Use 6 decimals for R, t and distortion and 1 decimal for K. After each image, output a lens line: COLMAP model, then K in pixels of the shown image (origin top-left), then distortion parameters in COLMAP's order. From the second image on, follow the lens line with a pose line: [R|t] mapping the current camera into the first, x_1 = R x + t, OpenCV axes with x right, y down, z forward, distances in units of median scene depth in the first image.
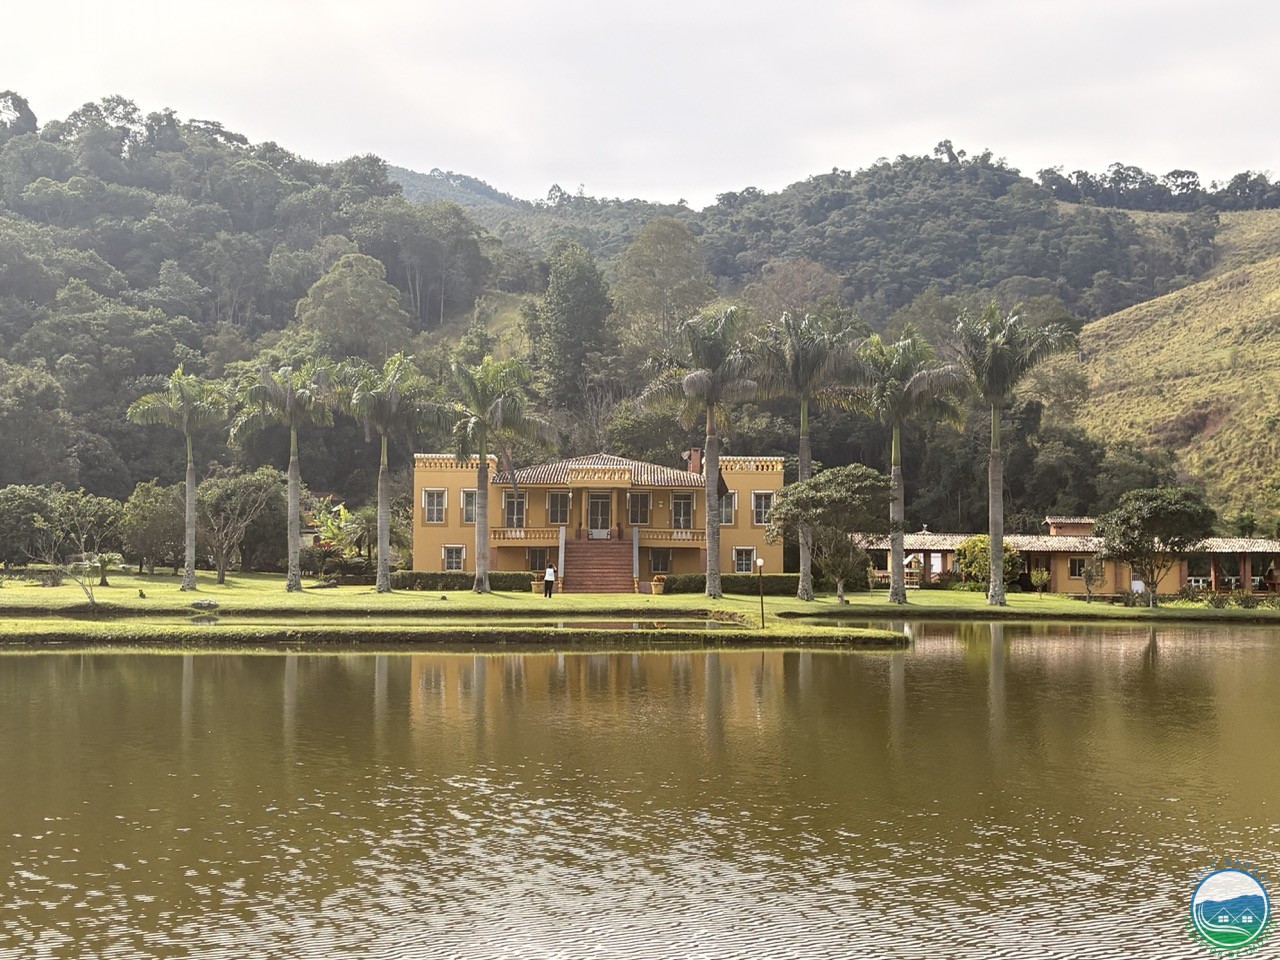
lens RADIAL K [[1819.6, 0, 649.4], [0, 1819.6, 482.9], [0, 0, 1]] dist [0.028574, 0.000000]
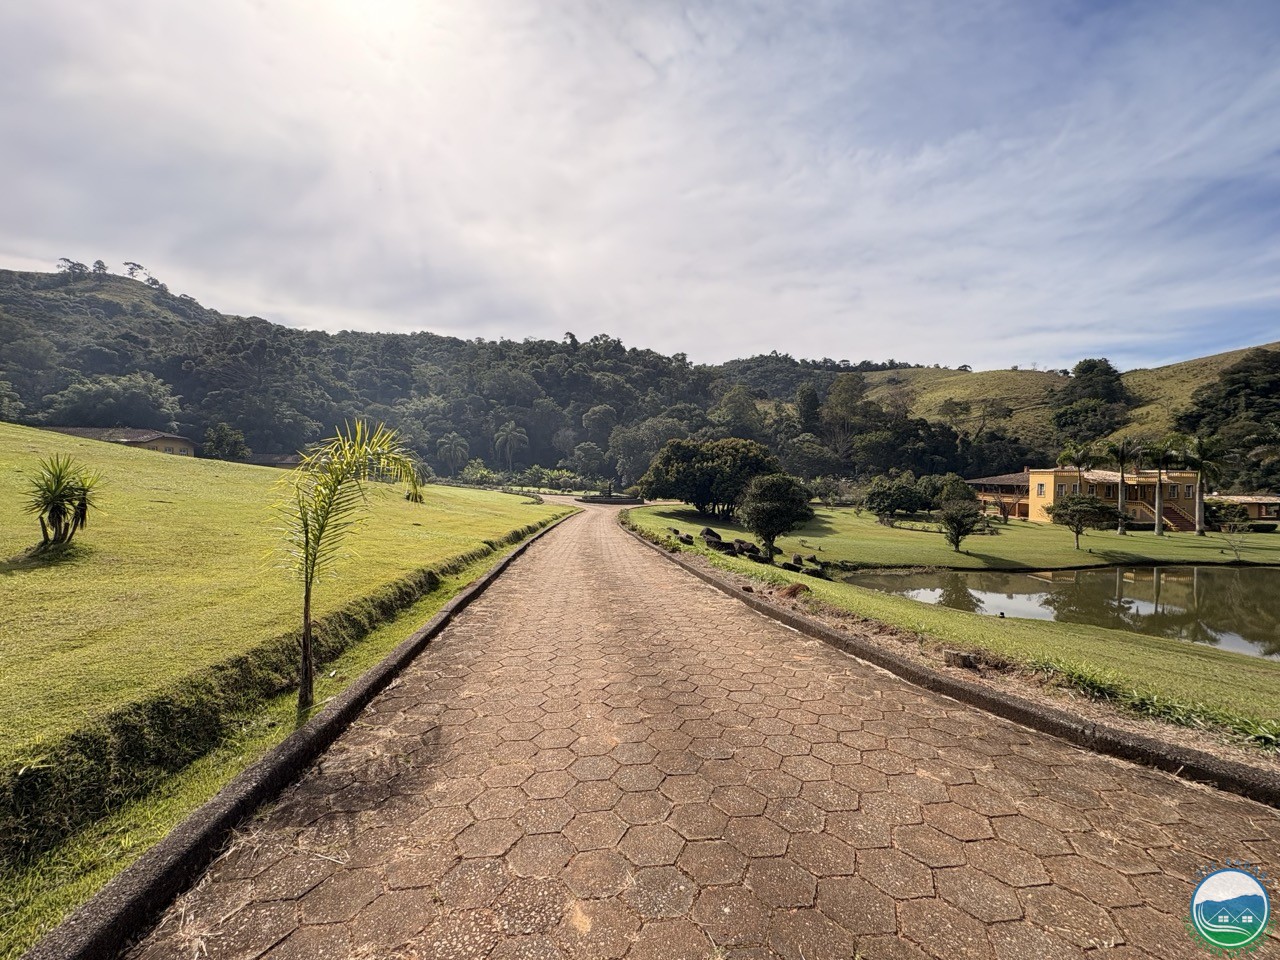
lens RADIAL K [[512.8, 0, 631.1], [0, 512.8, 482.0], [0, 0, 1]] dist [-0.001871, -0.000690]
pose [[0.999943, 0.007892, -0.007179, -0.096579], [-0.007402, 0.997792, 0.065998, -0.005180], [0.007684, -0.065941, 0.997794, 0.035527]]
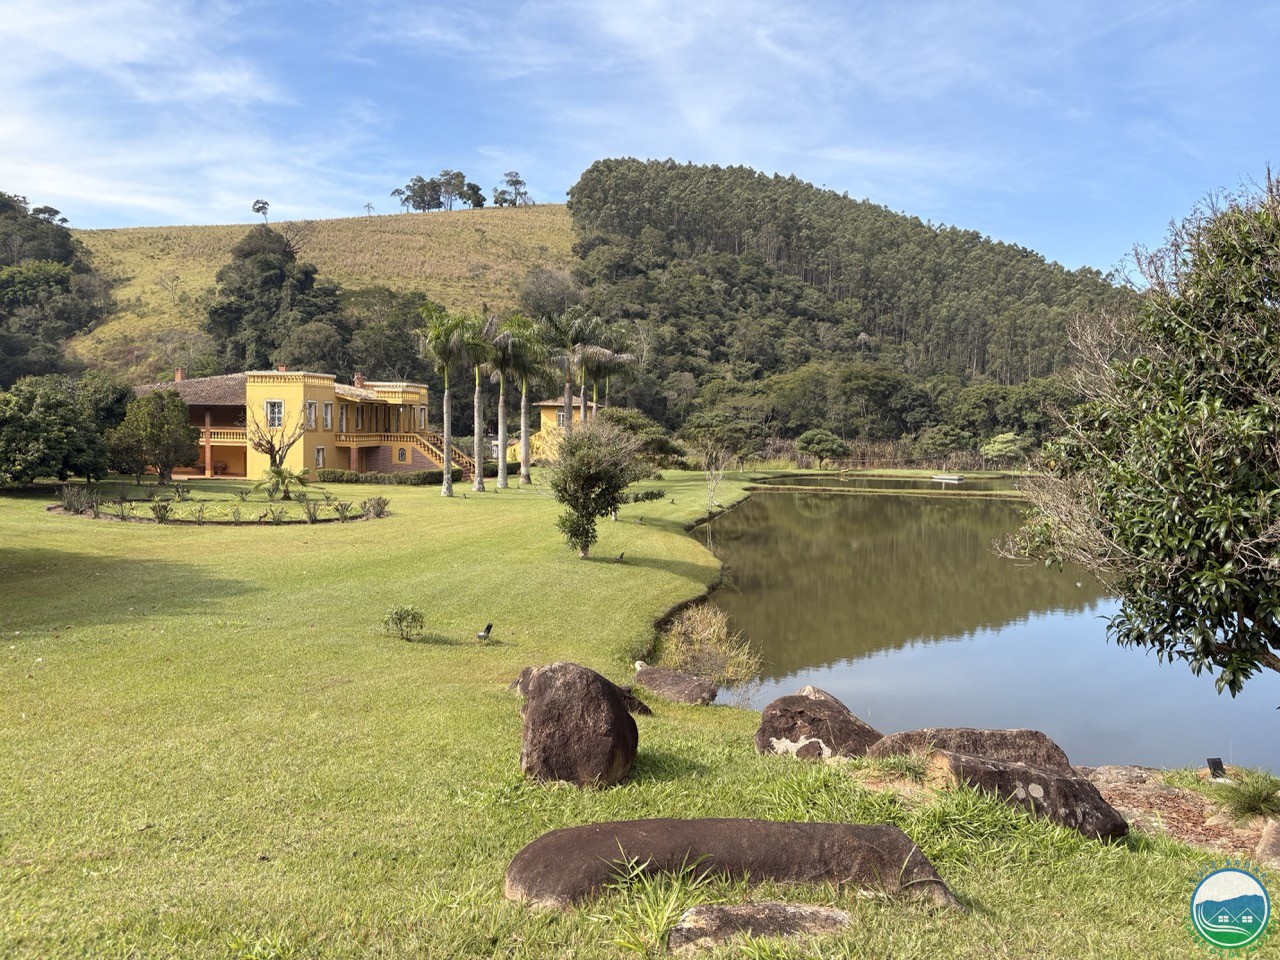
lens RADIAL K [[981.9, 0, 636.5], [0, 981.9, 474.8], [0, 0, 1]] dist [0.046795, -0.029784]
pose [[0.227239, -0.045917, 0.972756, -0.097713], [-0.063432, 0.996069, 0.061835, 0.000033], [-0.971771, -0.075755, 0.223433, 0.081930]]
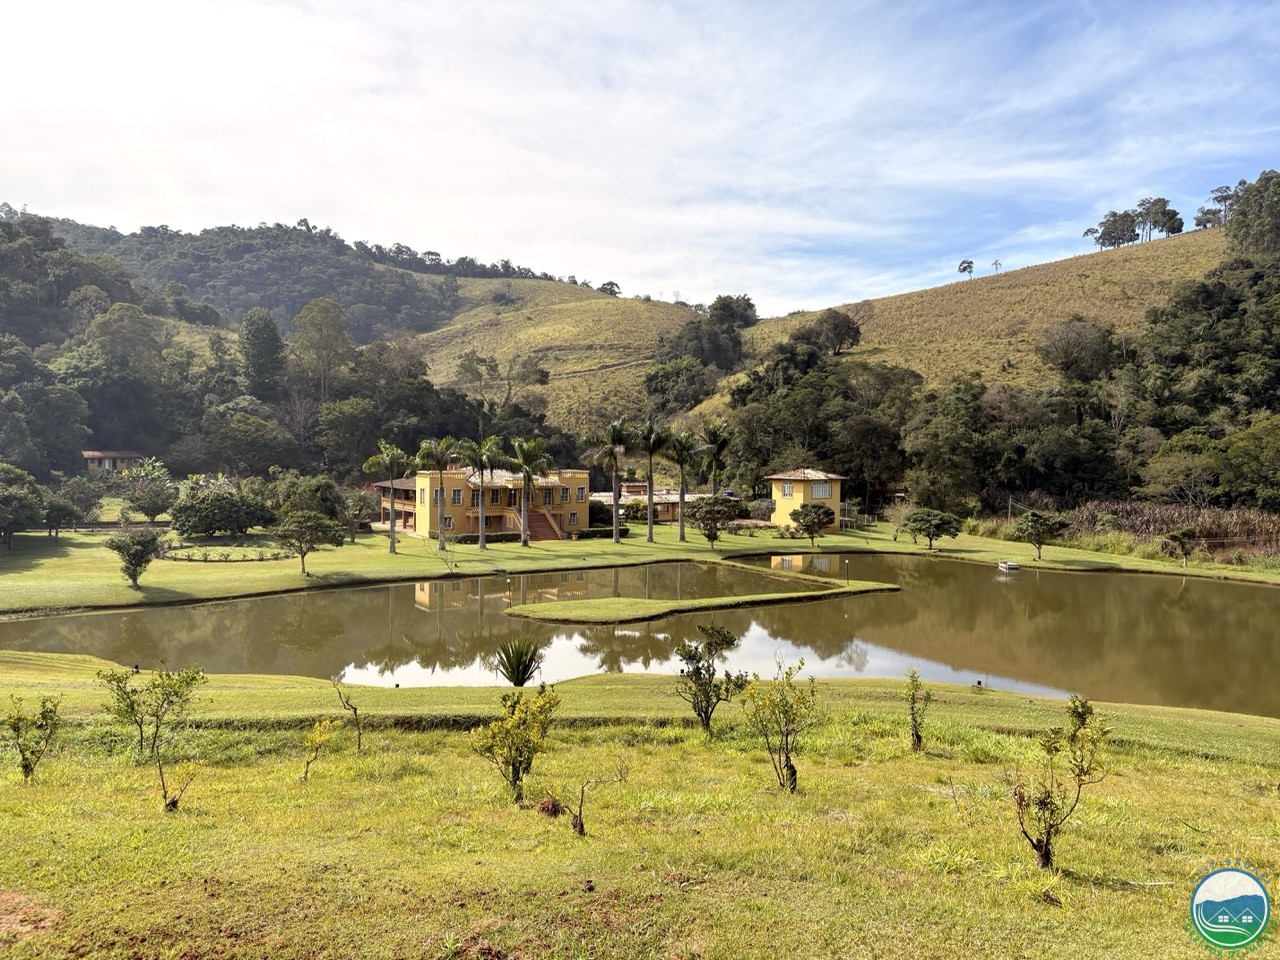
lens RADIAL K [[981.9, 0, 643.3], [0, 981.9, 475.3], [0, 0, 1]] dist [0.046795, -0.029784]
pose [[0.848894, -0.005597, 0.528533, -0.069523], [-0.033655, 0.997343, 0.064615, -0.011741], [-0.527490, -0.072639, 0.846450, -0.009935]]
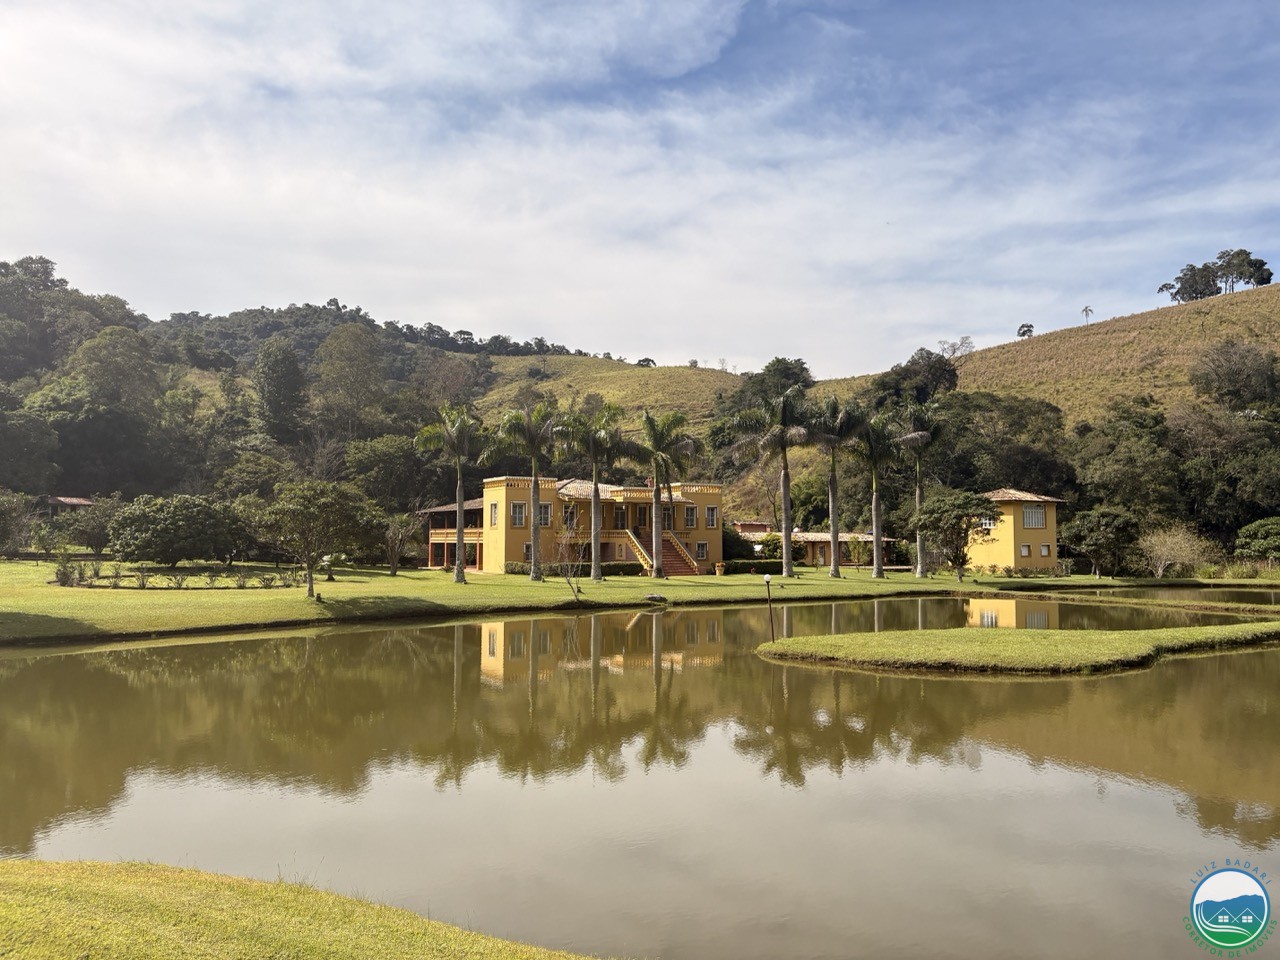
lens RADIAL K [[981.9, 0, 646.1], [0, 981.9, 478.9], [0, 0, 1]] dist [0.046795, -0.029784]
pose [[0.860498, 0.030201, 0.508557, -0.057443], [-0.021242, 0.999500, -0.023413, 0.000433], [-0.509010, 0.009344, 0.860710, 0.037826]]
